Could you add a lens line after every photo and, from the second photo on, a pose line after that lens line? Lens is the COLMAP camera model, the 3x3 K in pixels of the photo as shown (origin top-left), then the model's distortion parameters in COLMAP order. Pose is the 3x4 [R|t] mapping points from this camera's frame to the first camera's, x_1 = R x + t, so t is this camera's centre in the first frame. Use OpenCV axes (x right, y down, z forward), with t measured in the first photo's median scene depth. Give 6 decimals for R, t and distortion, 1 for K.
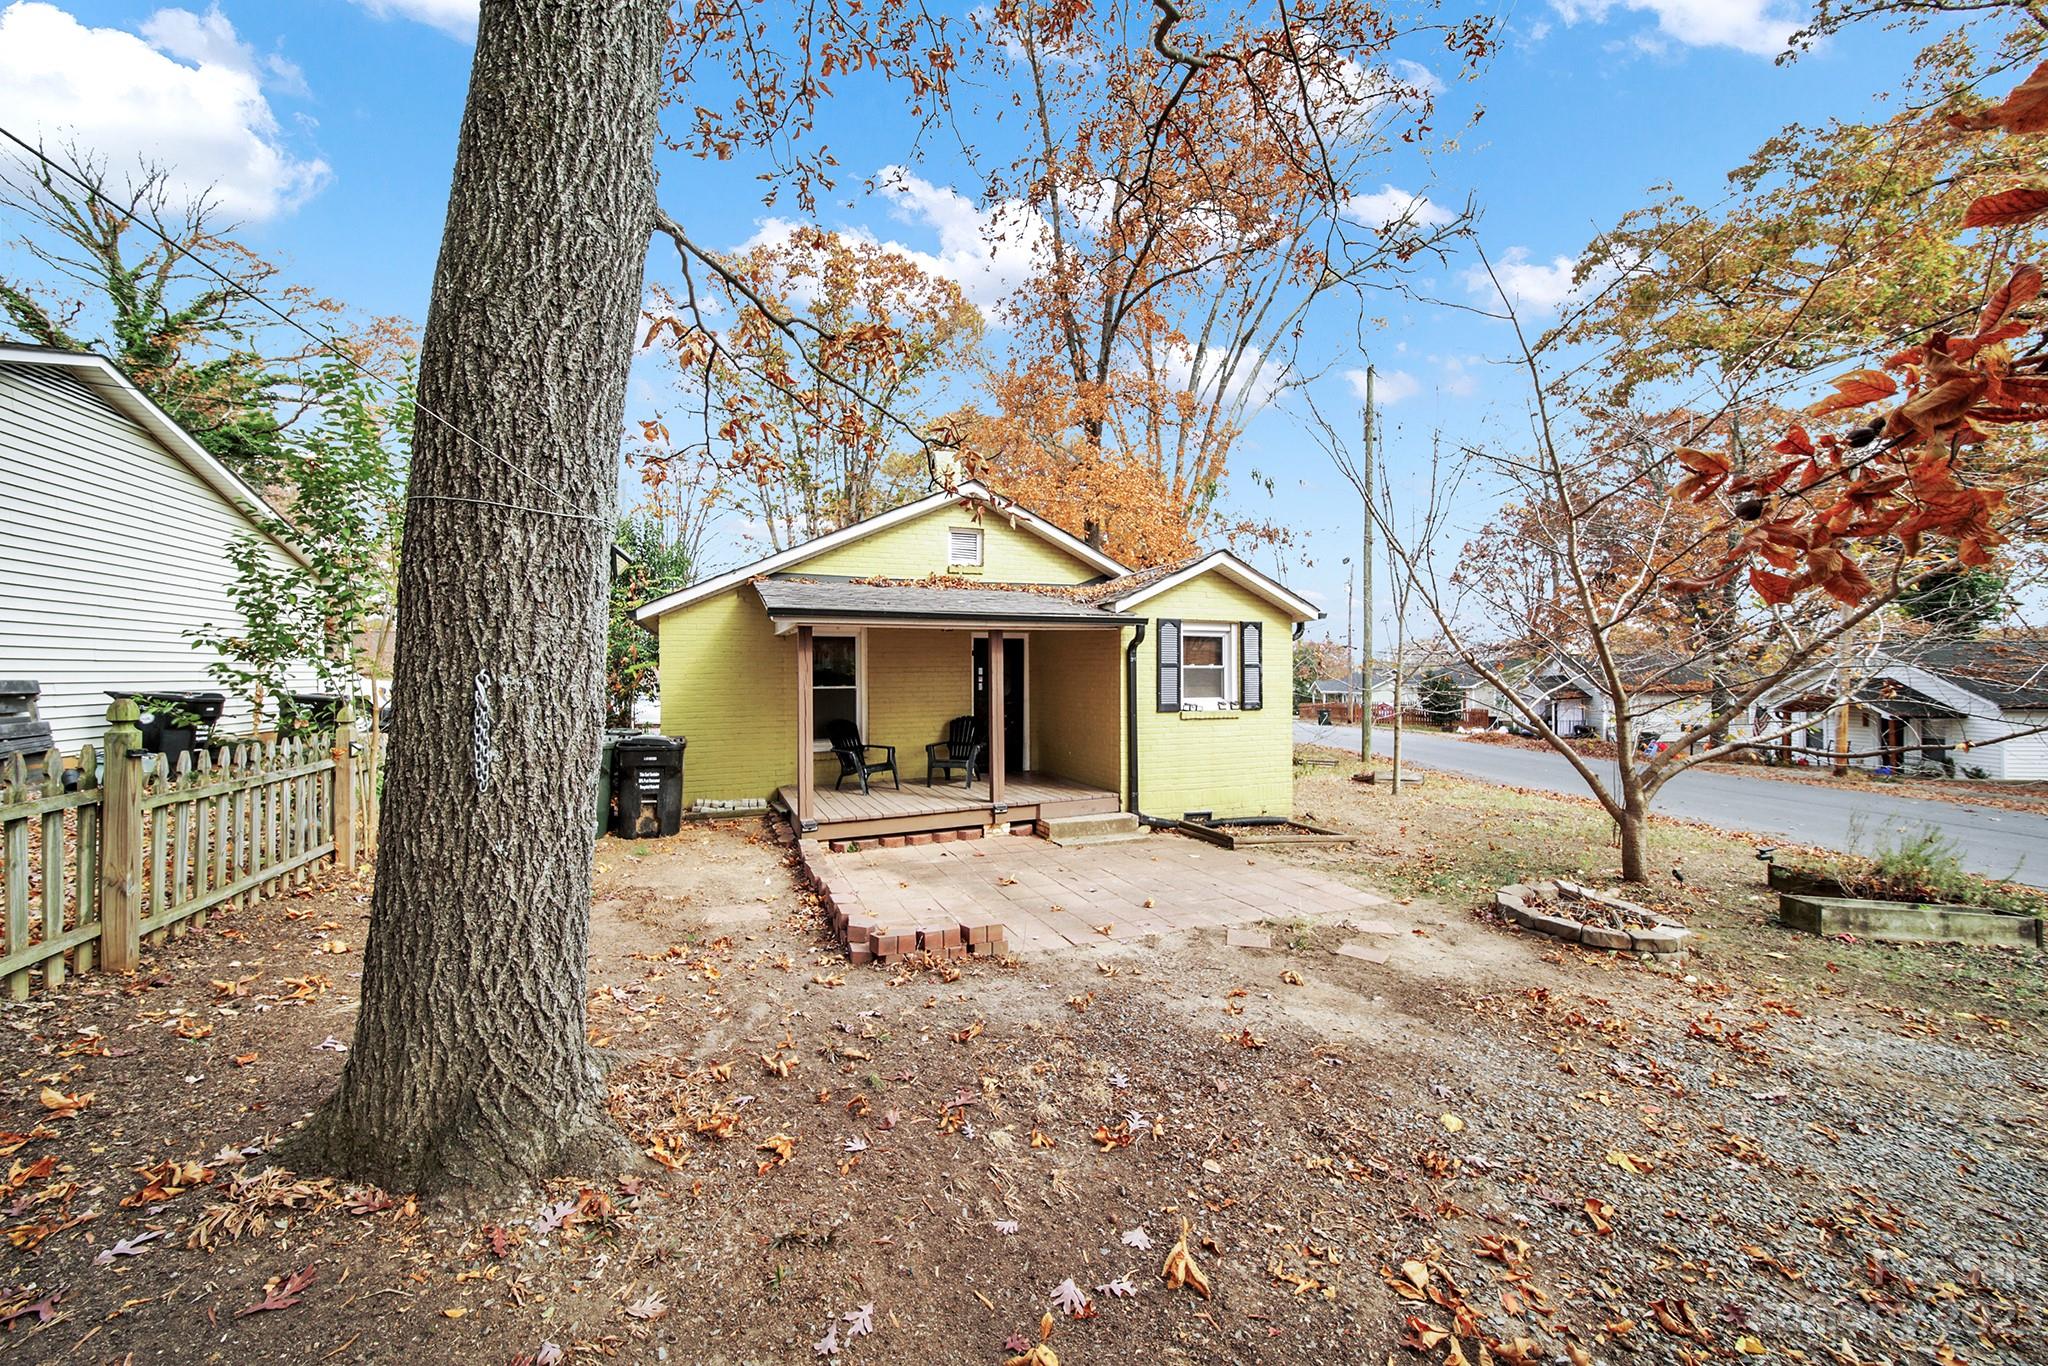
lens RADIAL K [[741.9, 0, 1015.3], [0, 741.9, 680.3], [0, 0, 1]] dist [0.001035, 0.000042]
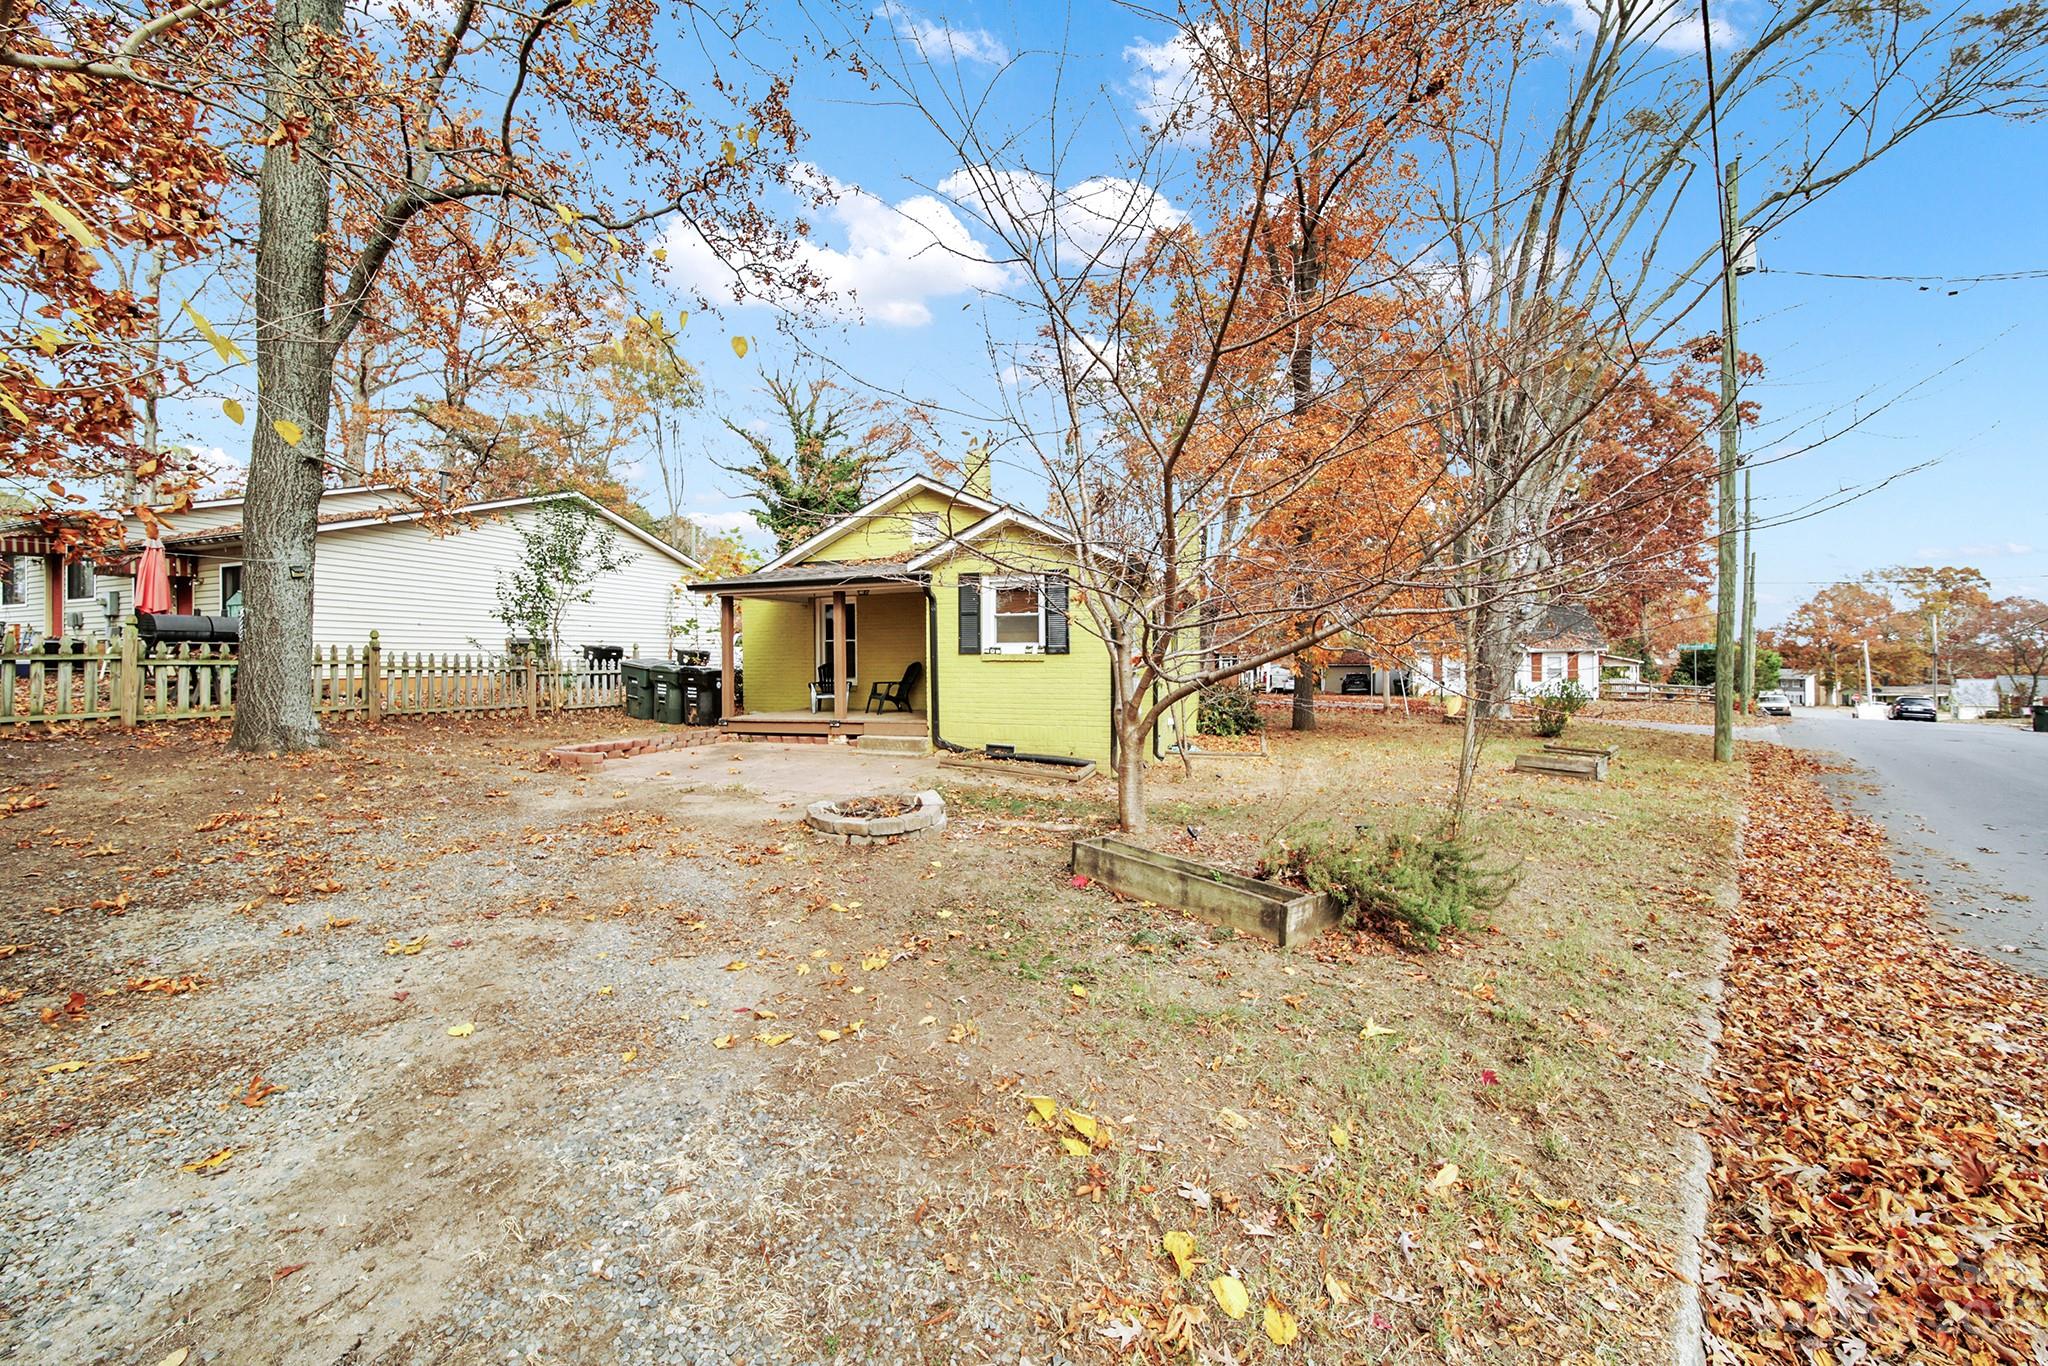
lens RADIAL K [[741.9, 0, 1015.3], [0, 741.9, 680.3], [0, 0, 1]] dist [0.001035, 0.000042]
pose [[0.749853, 0.018712, -0.661340, 0.996644], [-0.004489, 0.999721, 0.023195, 0.054411], [0.661590, -0.014424, 0.749727, 0.179973]]
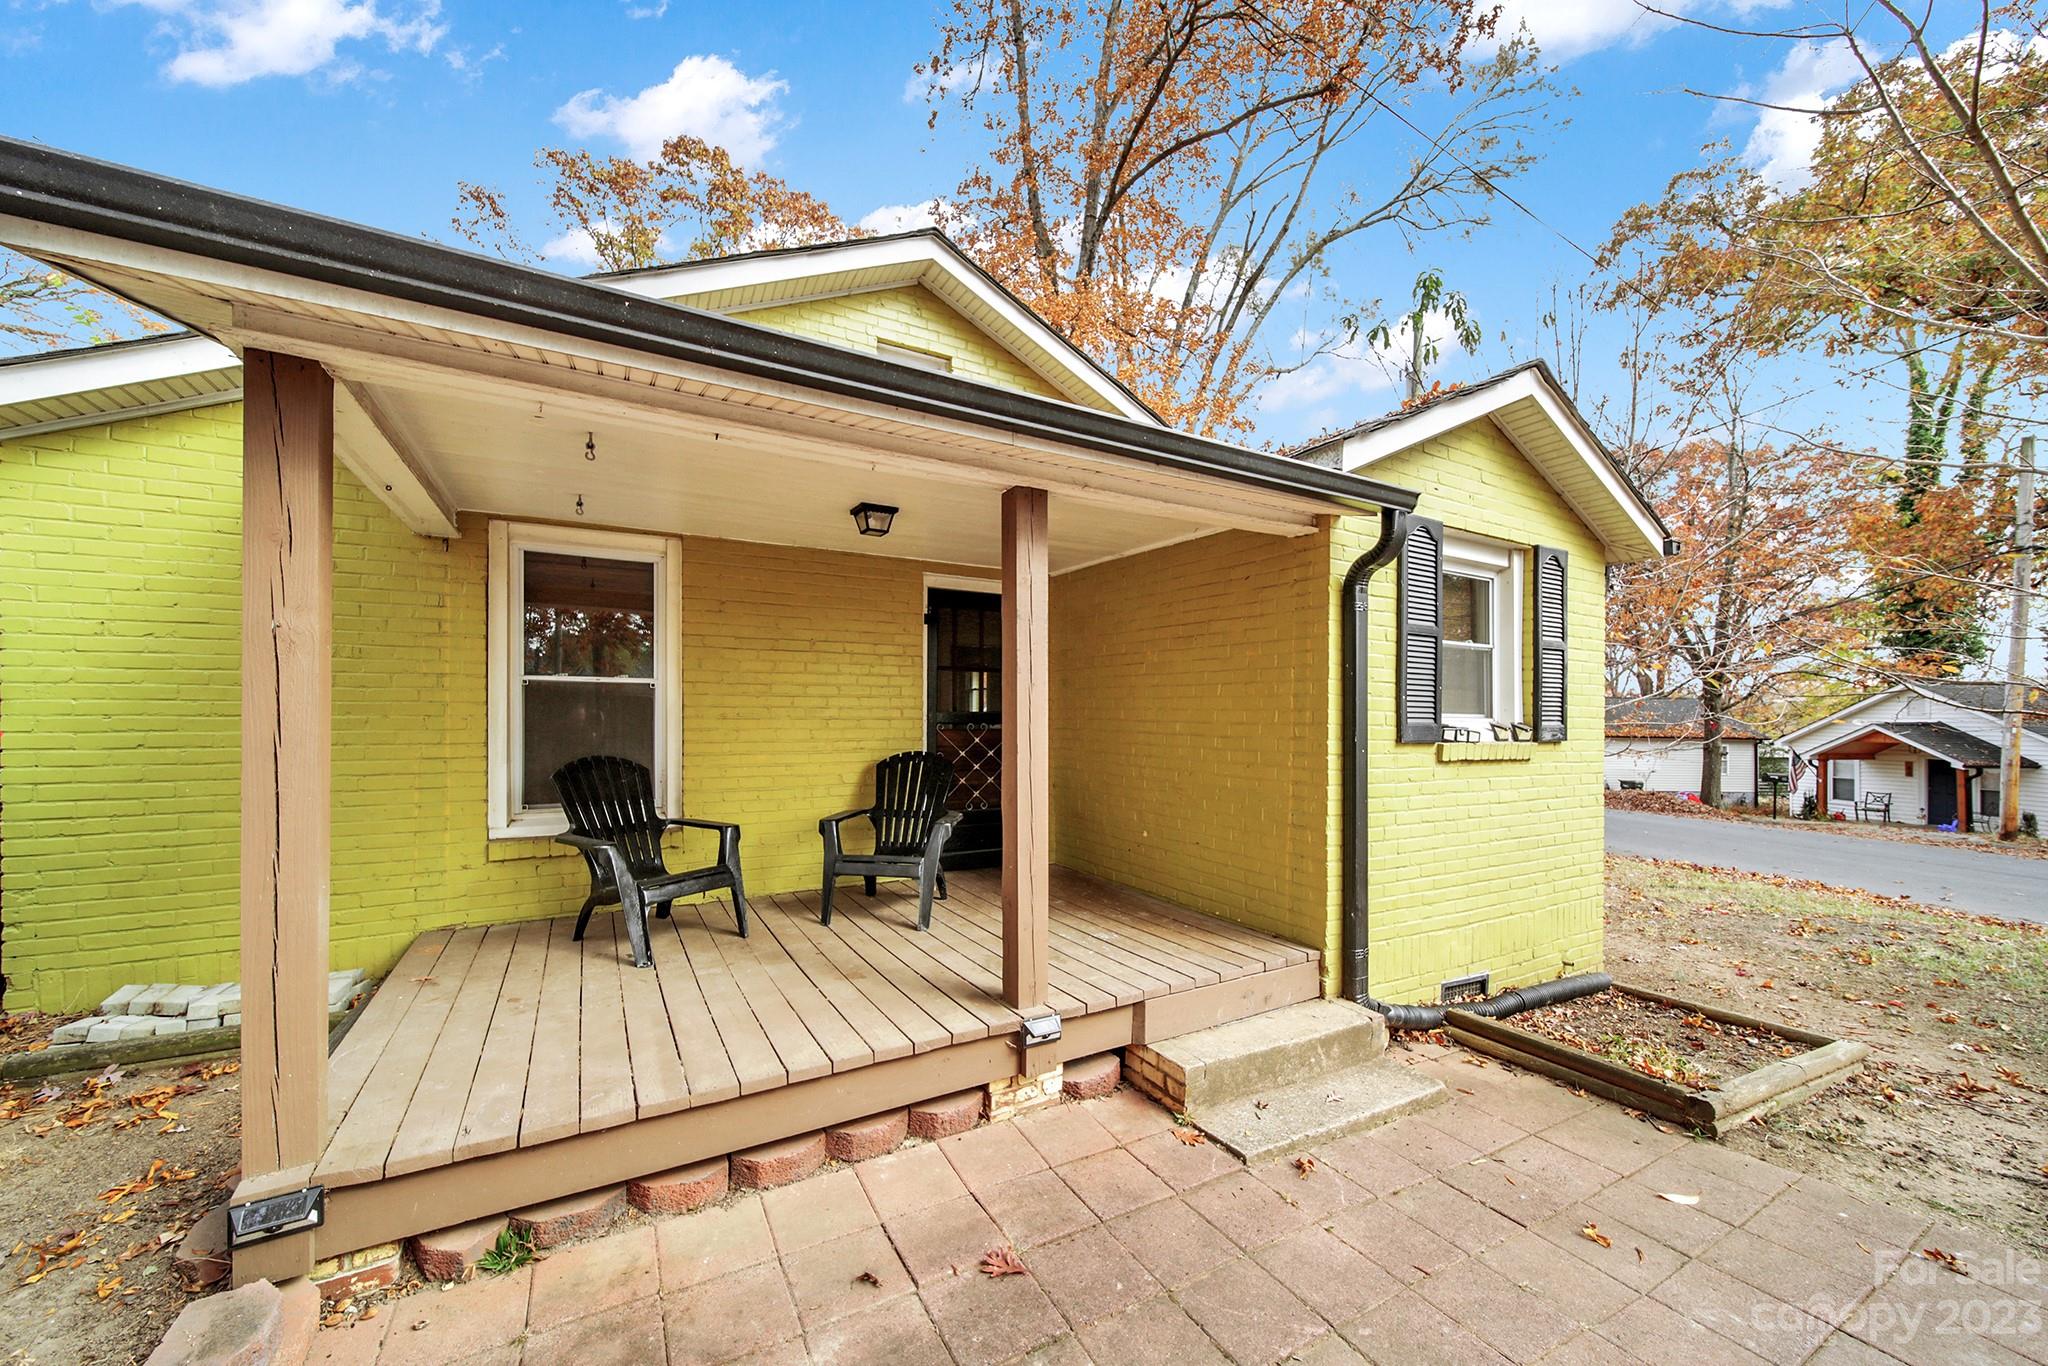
lens RADIAL K [[751.8, 0, 1014.5], [0, 751.8, 719.6], [0, 0, 1]] dist [-0.000583, -0.000043]
pose [[0.993194, 0.012800, 0.115765, -0.063971], [-0.012272, 0.999911, -0.005273, 0.033365], [-0.115823, 0.003817, 0.993263, 0.596266]]
